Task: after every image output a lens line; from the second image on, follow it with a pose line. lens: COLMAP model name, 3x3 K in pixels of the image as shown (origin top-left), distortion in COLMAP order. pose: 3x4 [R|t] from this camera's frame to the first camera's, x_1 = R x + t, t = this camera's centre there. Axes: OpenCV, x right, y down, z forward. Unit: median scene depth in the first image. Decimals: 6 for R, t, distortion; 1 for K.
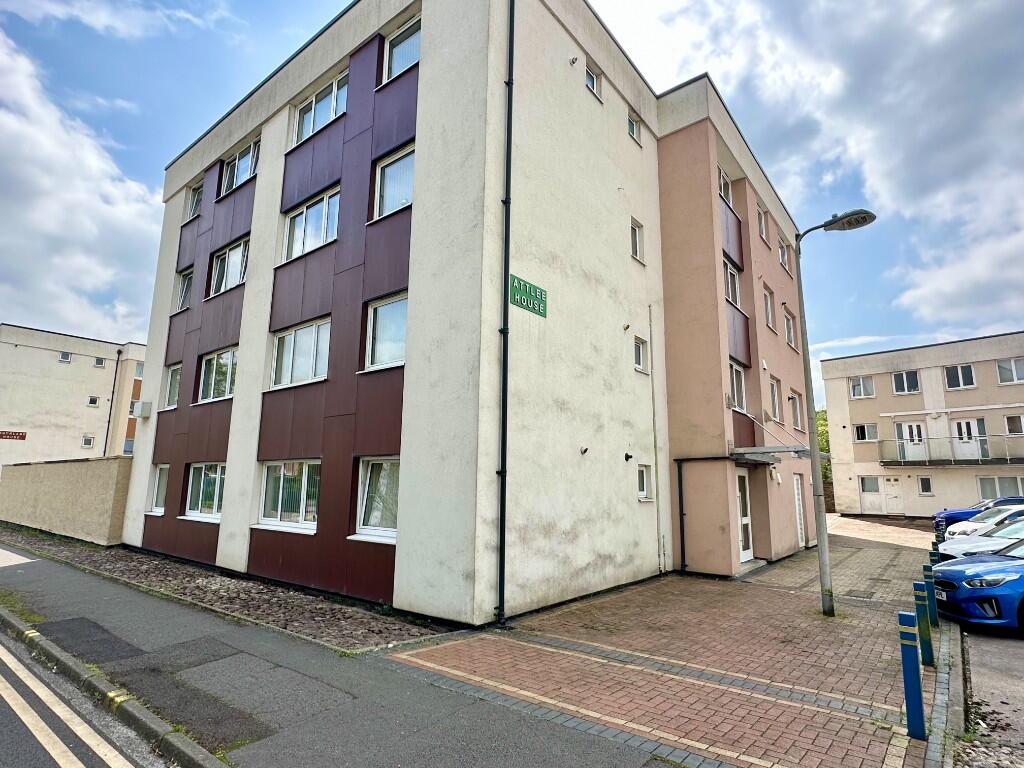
lens RADIAL K [[541.7, 0, 512.8], [0, 541.7, 386.5], [0, 0, 1]] dist [-0.000254, -0.000015]
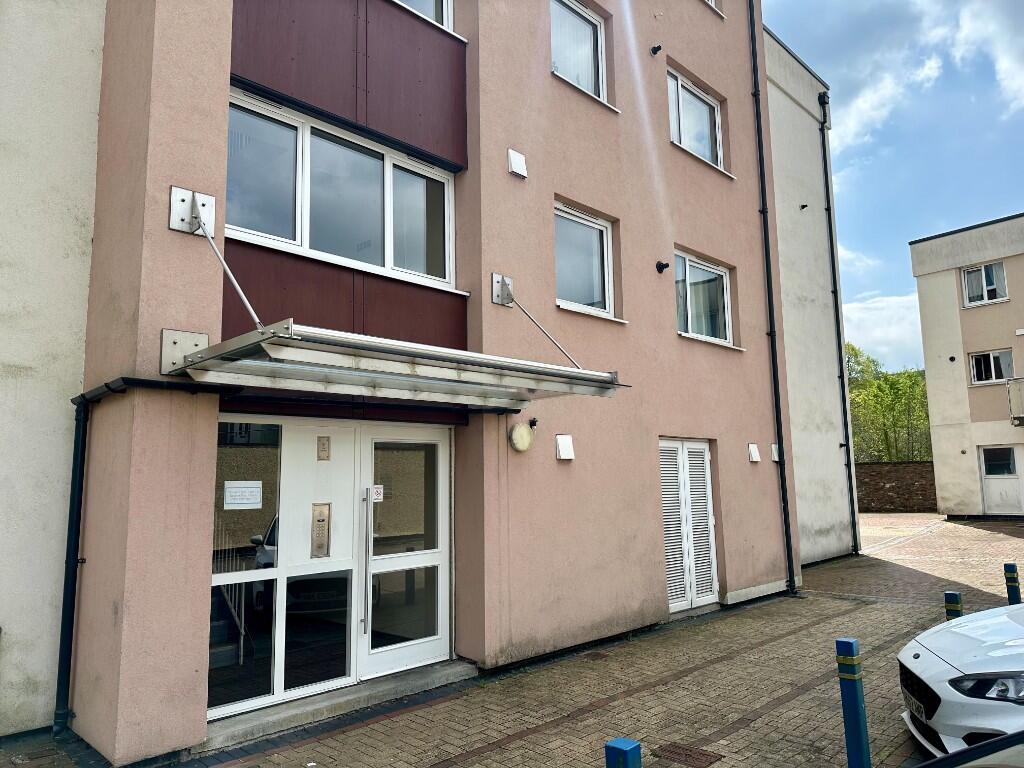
lens RADIAL K [[707.3, 0, 511.3], [0, 707.3, 385.6], [0, 0, 1]] dist [0.001657, 0.000712]
pose [[0.992144, -0.045548, -0.116512, 0.255203], [0.050900, 0.997761, 0.043378, 0.048854], [0.114276, -0.048968, 0.992242, 0.239394]]
